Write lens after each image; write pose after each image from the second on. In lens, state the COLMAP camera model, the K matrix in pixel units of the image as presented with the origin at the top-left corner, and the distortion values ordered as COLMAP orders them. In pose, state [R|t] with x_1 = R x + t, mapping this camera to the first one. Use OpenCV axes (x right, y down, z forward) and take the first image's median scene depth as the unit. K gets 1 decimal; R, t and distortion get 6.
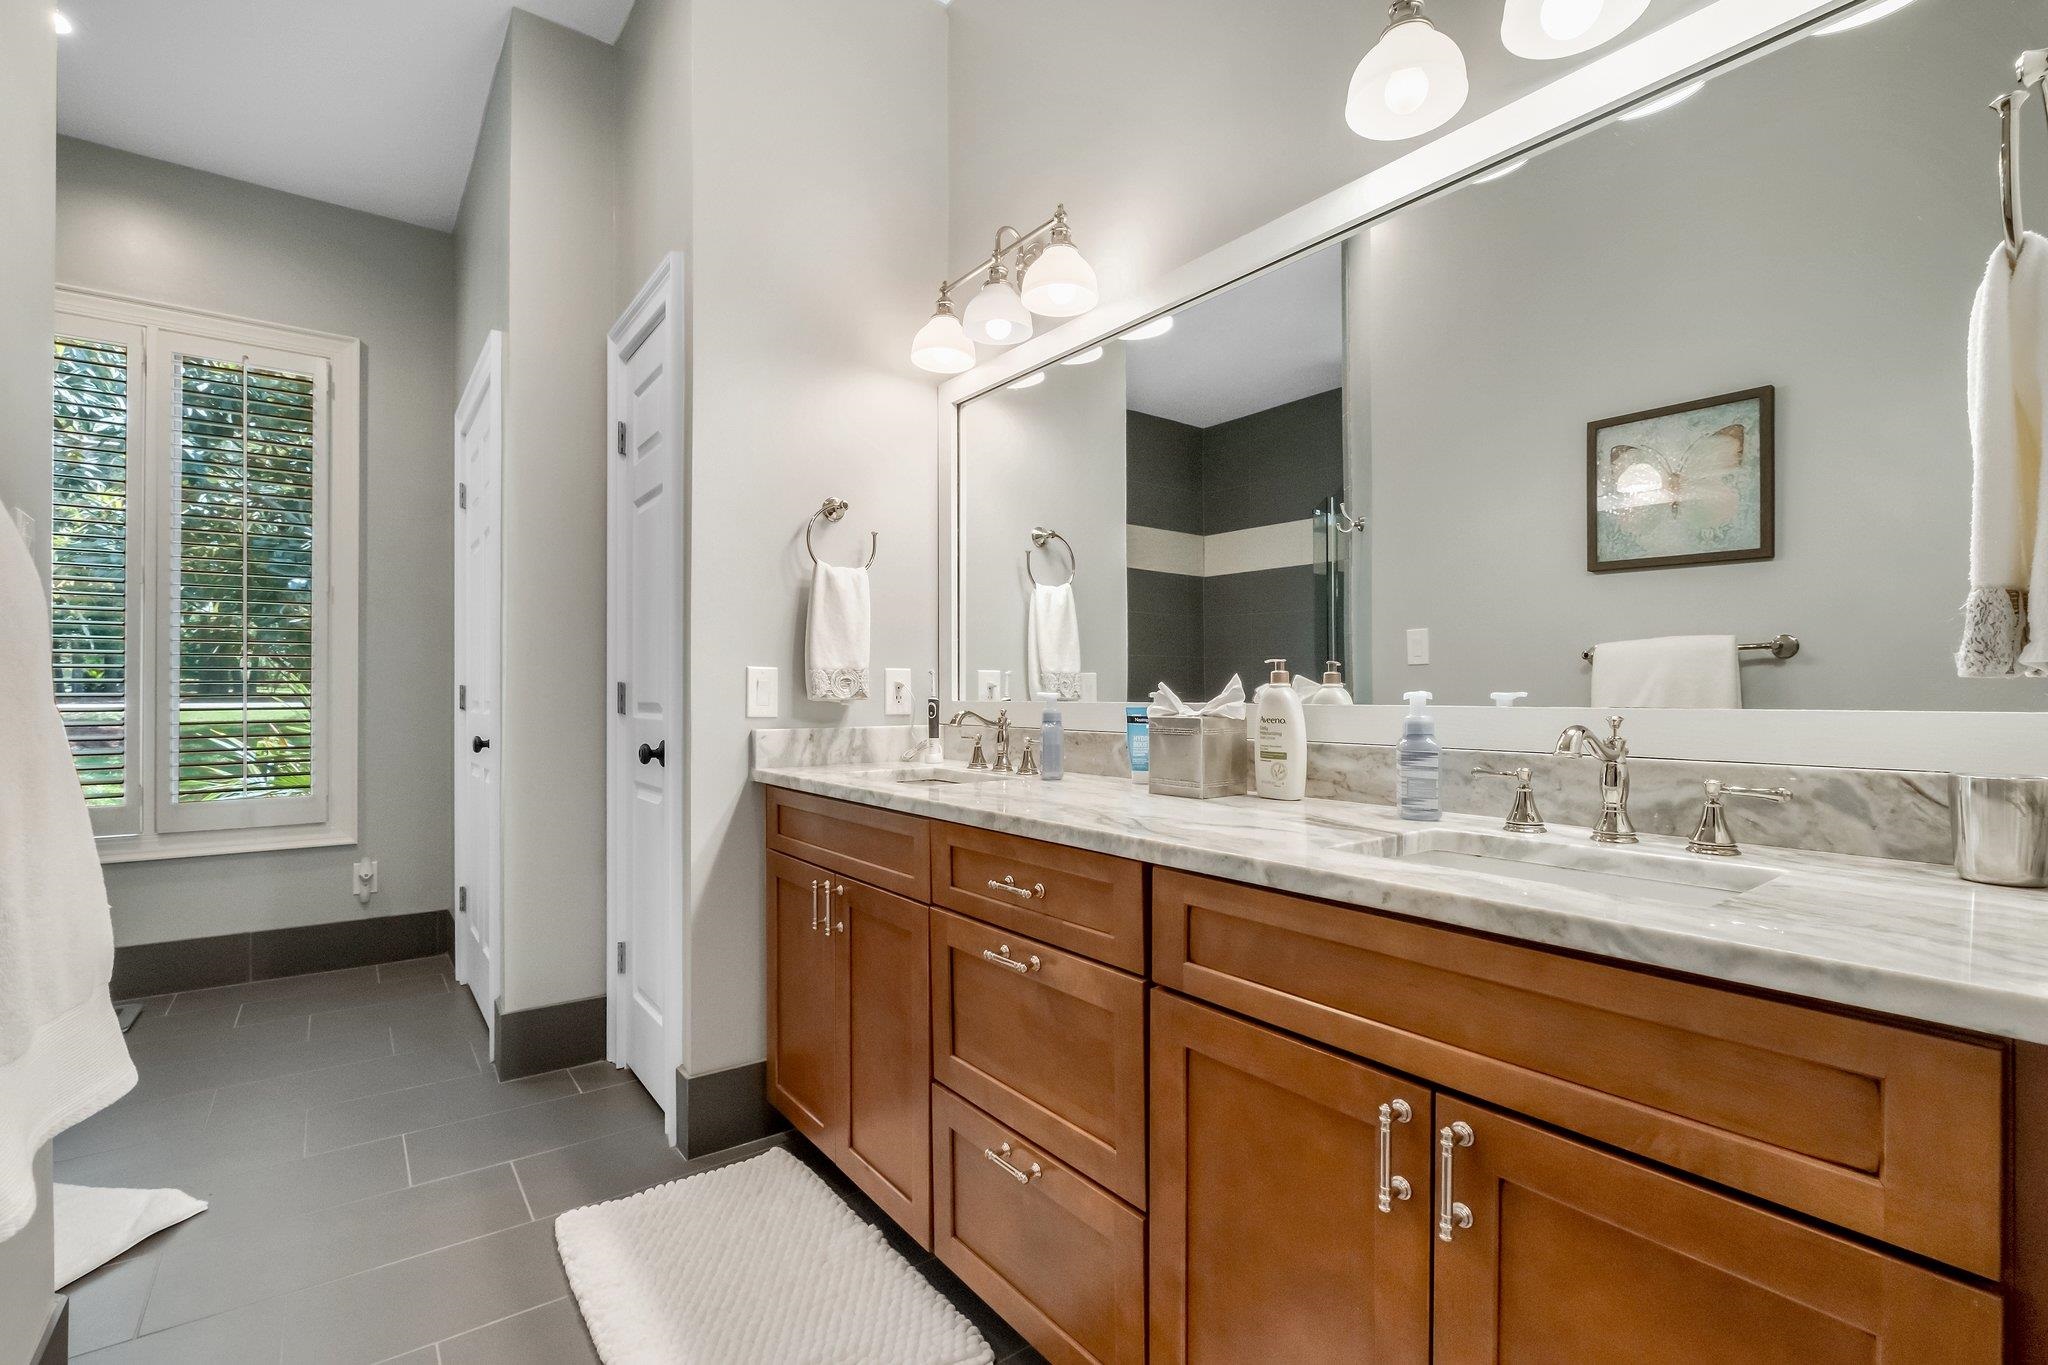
lens RADIAL K [[908.9, 0, 1021.8], [0, 908.9, 689.2], [0, 0, 1]] dist [0.002013, 0.000269]
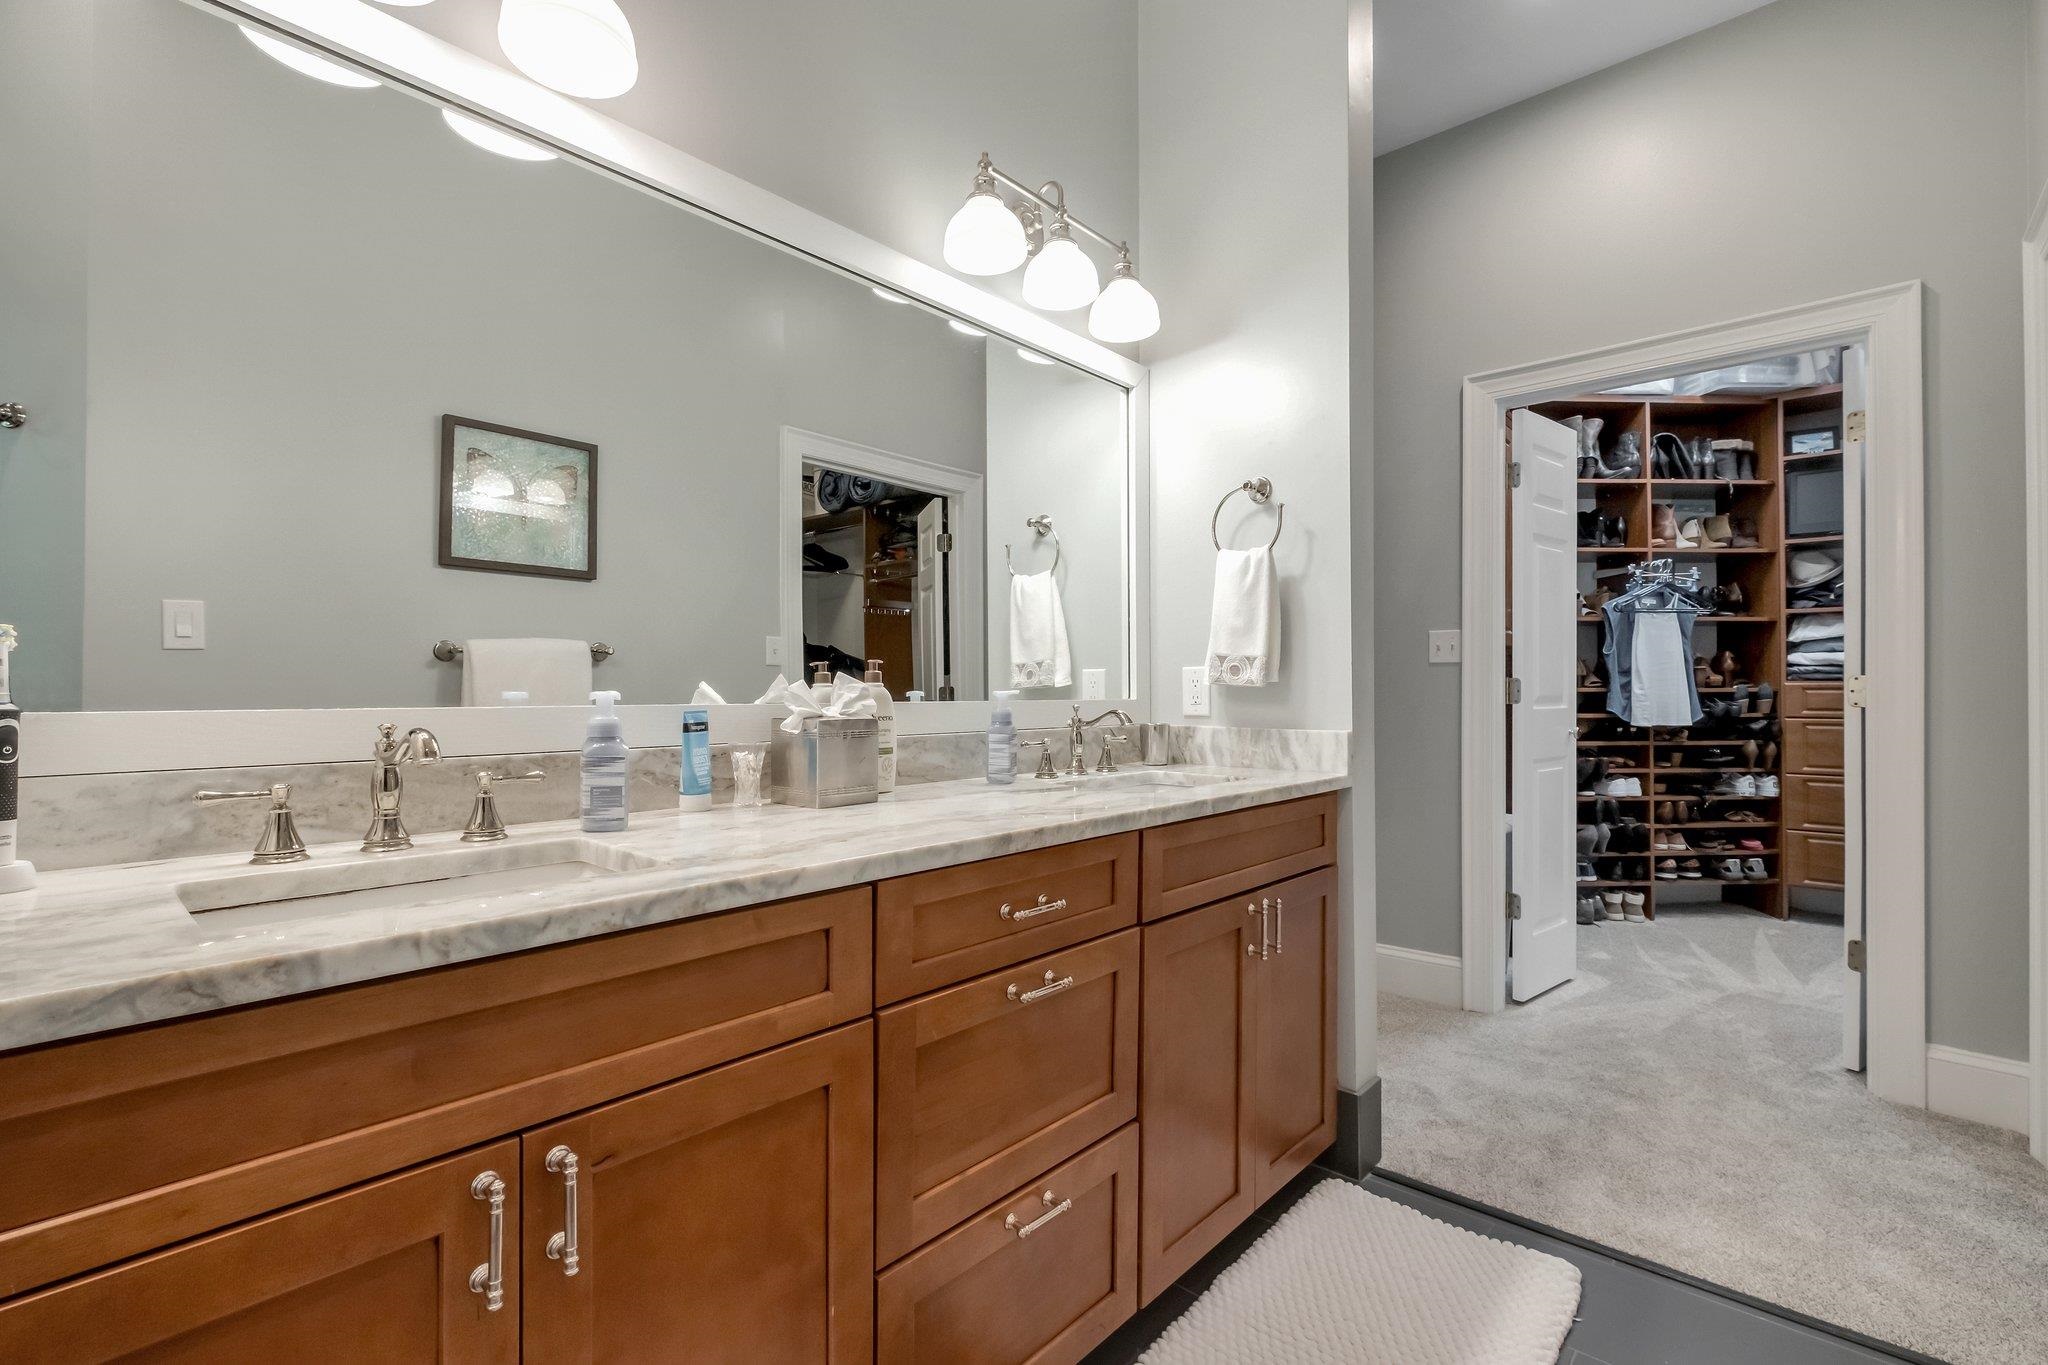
lens RADIAL K [[908.9, 0, 1022.3], [0, 908.9, 685.2], [0, 0, 1]] dist [0.002013, 0.000269]
pose [[-0.184315, 0.008299, 0.982832, -0.564100], [-0.003268, 0.999954, -0.009056, 0.003647], [-0.982862, -0.004881, -0.184279, 0.746339]]
